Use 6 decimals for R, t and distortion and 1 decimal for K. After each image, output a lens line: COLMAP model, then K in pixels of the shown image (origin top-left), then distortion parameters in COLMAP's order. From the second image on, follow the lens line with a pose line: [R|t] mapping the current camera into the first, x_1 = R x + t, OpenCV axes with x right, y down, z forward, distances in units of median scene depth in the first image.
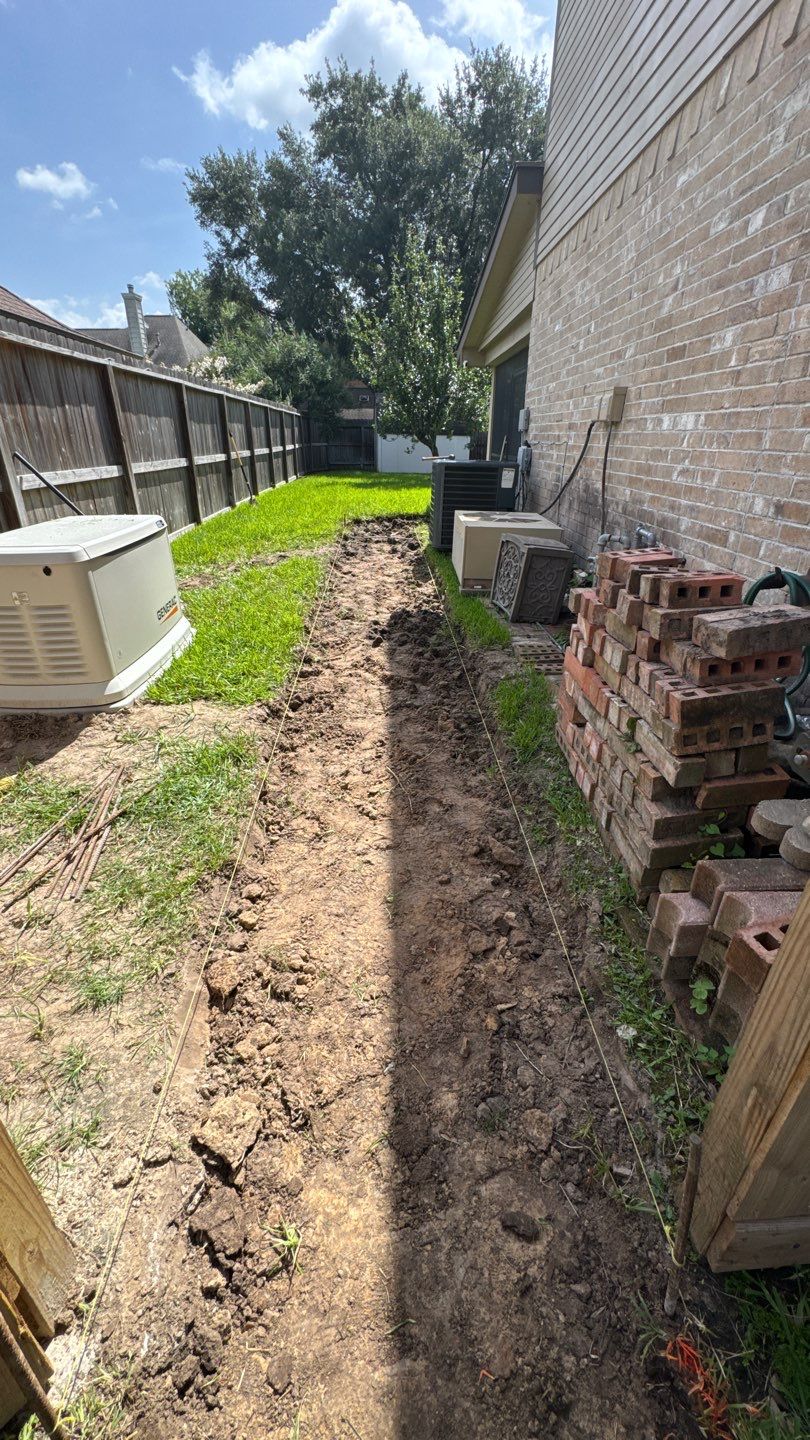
lens RADIAL K [[570.1, 0, 412.5], [0, 570.1, 729.9], [0, 0, 1]] dist [-0.018251, -0.000186]
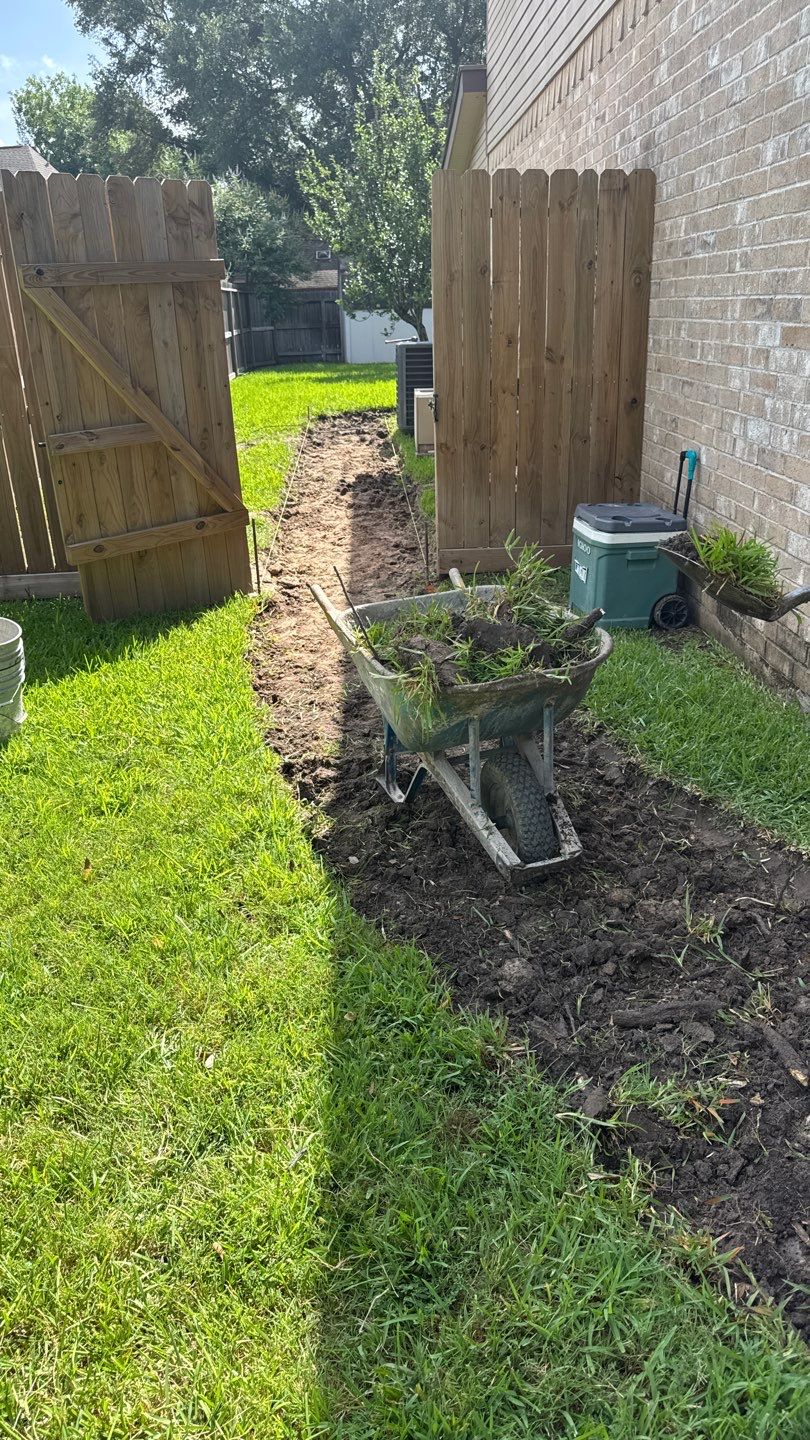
lens RADIAL K [[1010.9, 0, 388.8], [0, 1010.9, 739.9], [0, 0, 1]] dist [0.036134, -0.066386]
pose [[0.998624, -0.038697, -0.035380, 0.025400], [0.036046, 0.996701, -0.072716, 0.151522], [0.038077, 0.071341, 0.996725, -0.317298]]
